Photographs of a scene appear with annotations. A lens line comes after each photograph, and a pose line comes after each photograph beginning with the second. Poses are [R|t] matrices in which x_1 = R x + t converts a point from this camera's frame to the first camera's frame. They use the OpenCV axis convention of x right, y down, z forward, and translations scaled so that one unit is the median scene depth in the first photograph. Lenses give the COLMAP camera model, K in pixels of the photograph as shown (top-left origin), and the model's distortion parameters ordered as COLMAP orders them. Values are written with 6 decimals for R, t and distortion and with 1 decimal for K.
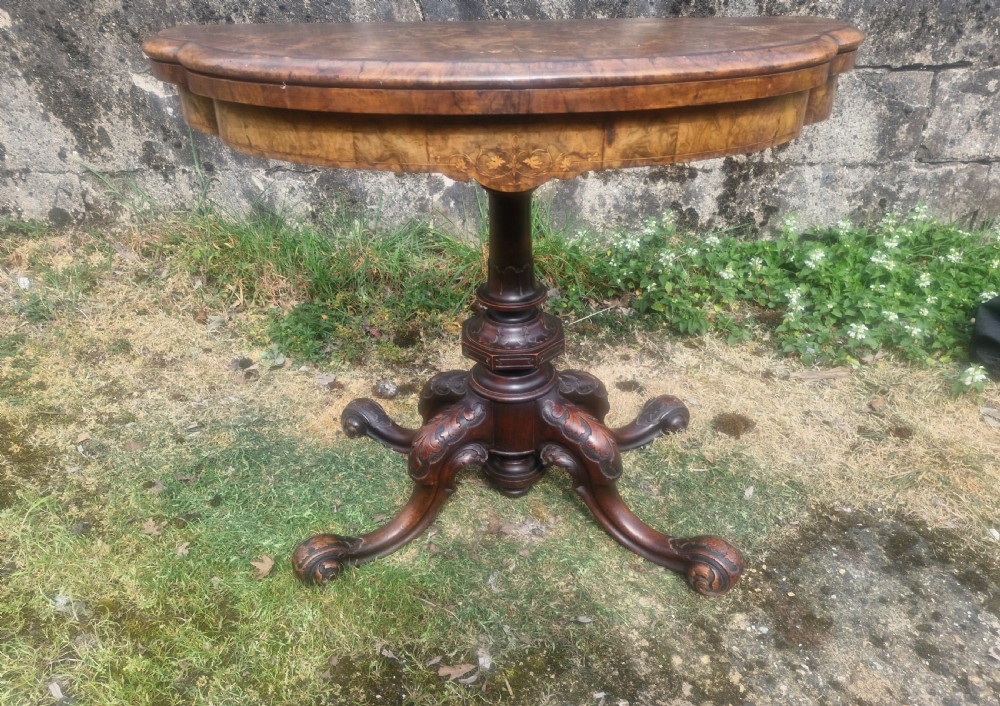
lens RADIAL K [[703.6, 0, 501.1], [0, 703.6, 381.2], [0, 0, 1]] dist [0.053784, -0.052191]
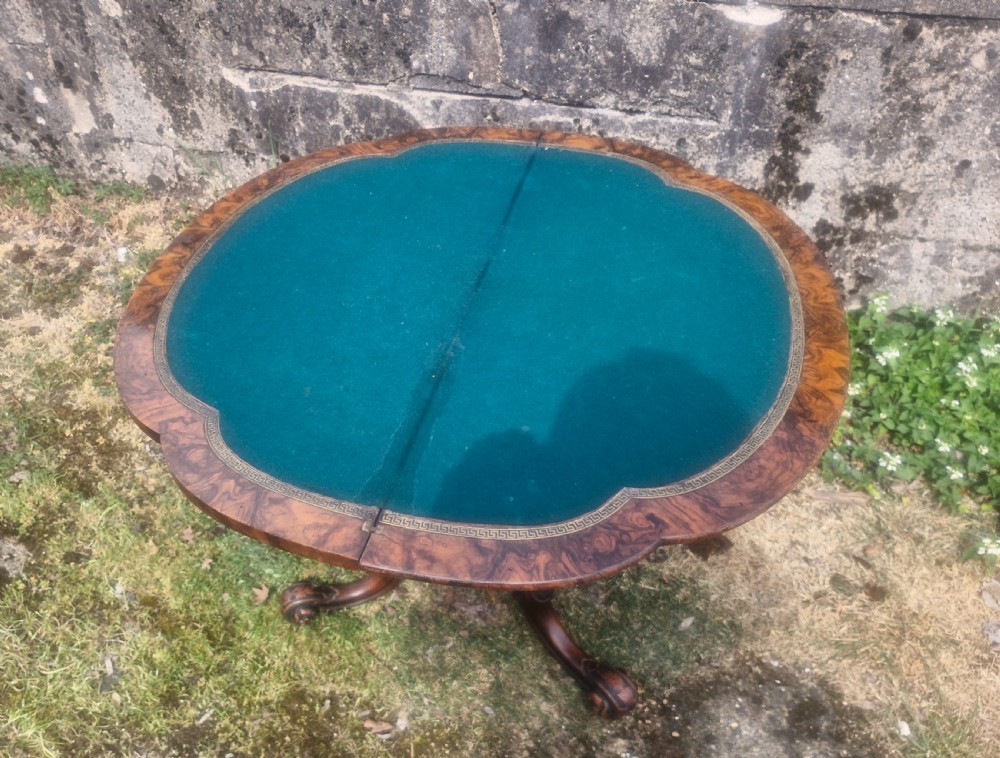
lens RADIAL K [[800.5, 0, 437.0], [0, 800.5, 412.3], [0, 0, 1]] dist [0.077309, -0.101252]
pose [[0.956959, 0.196802, -0.213305, 0.177656], [-0.143246, 0.959491, 0.242606, -0.376777], [0.252409, -0.201609, 0.946384, -0.187285]]
